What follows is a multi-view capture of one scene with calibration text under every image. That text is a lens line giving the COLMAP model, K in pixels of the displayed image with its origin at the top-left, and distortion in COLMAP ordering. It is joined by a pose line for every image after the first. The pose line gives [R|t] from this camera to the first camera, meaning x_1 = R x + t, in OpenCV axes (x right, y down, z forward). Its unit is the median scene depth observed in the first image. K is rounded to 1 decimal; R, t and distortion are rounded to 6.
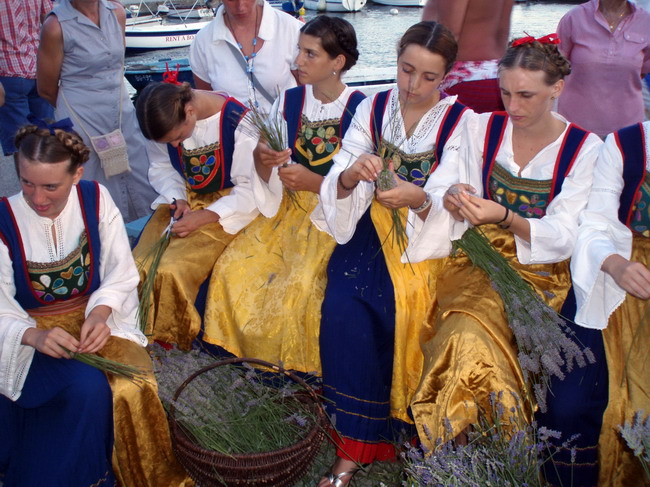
lens RADIAL K [[1230.2, 0, 325.0], [0, 1230.2, 243.5], [0, 0, 1]] dist [-0.252455, 0.264702]
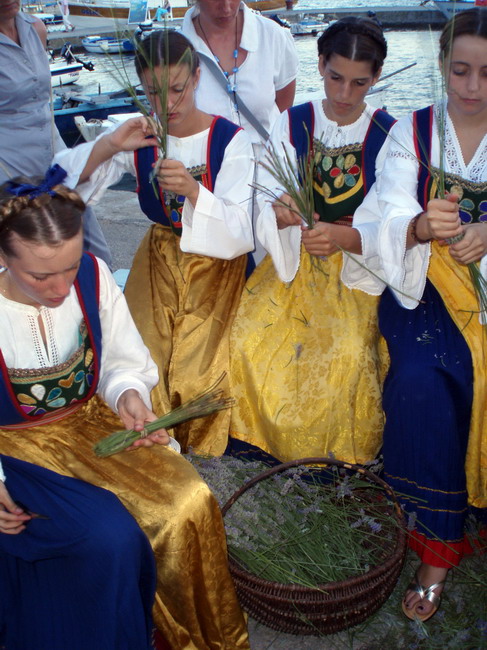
lens RADIAL K [[1230.2, 0, 243.5], [0, 1230.2, 325.0], [0, 0, 1]] dist [-0.252455, 0.264702]
pose [[0.979308, -0.105410, 0.172758, -0.215097], [0.092239, 0.992306, 0.082593, -0.056884], [-0.180134, -0.064949, 0.981495, 0.222107]]
